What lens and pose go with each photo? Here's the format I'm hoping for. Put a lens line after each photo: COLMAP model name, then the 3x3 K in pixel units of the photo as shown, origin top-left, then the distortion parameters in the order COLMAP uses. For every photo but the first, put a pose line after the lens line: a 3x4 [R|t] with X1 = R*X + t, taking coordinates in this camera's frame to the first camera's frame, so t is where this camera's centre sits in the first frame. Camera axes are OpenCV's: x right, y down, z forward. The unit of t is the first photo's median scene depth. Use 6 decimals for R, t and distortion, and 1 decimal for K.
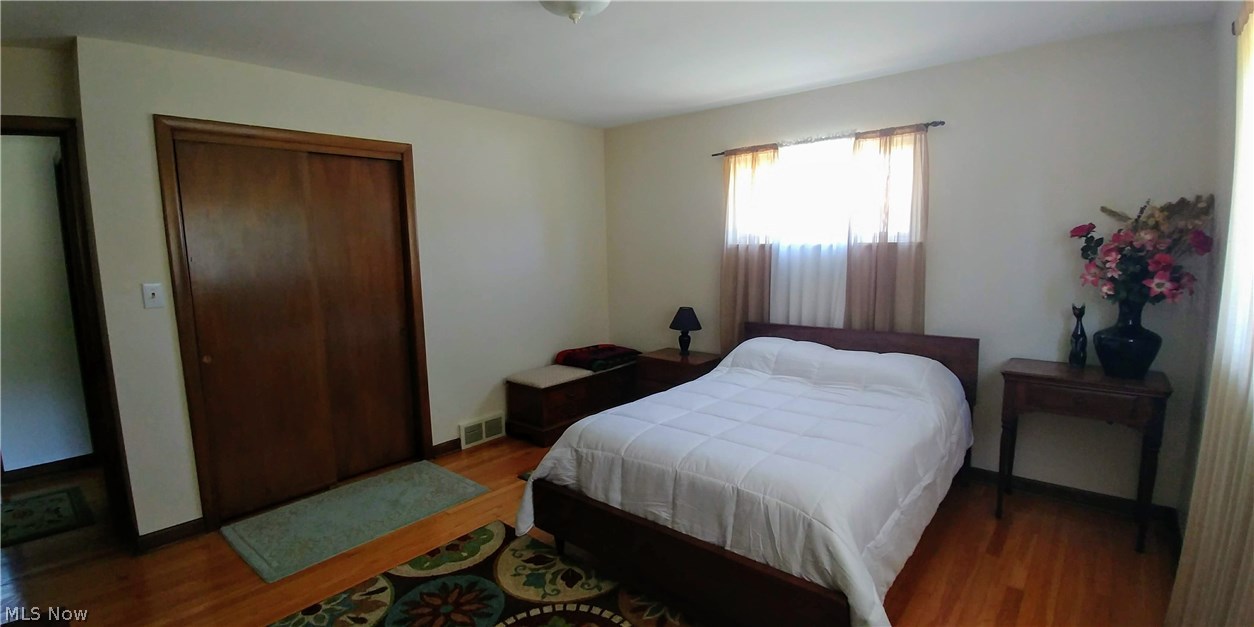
lens RADIAL K [[558.8, 0, 623.9], [0, 558.8, 314.2], [0, 0, 1]] dist [-0.002334, -0.017871]
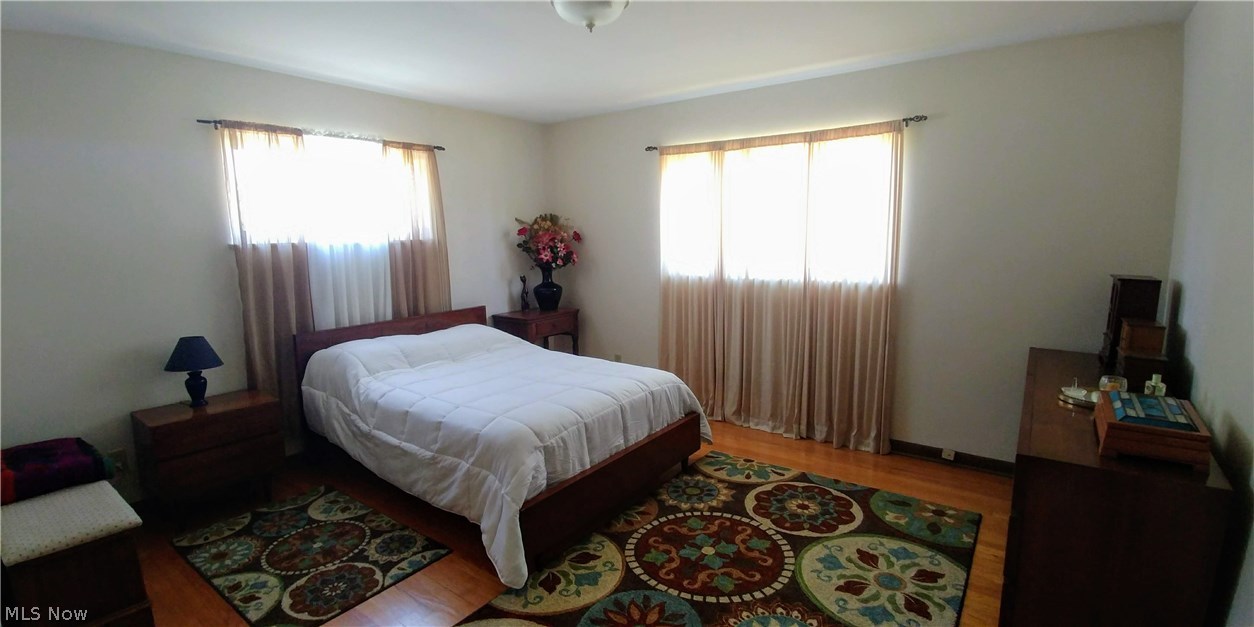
lens RADIAL K [[558.8, 0, 623.9], [0, 558.8, 314.2], [0, 0, 1]] dist [-0.002334, -0.017871]
pose [[-0.070508, -0.121058, 0.990138, -0.799708], [0.145879, 0.980685, 0.130290, -0.067451], [-0.986787, 0.153627, -0.051486, 0.689682]]
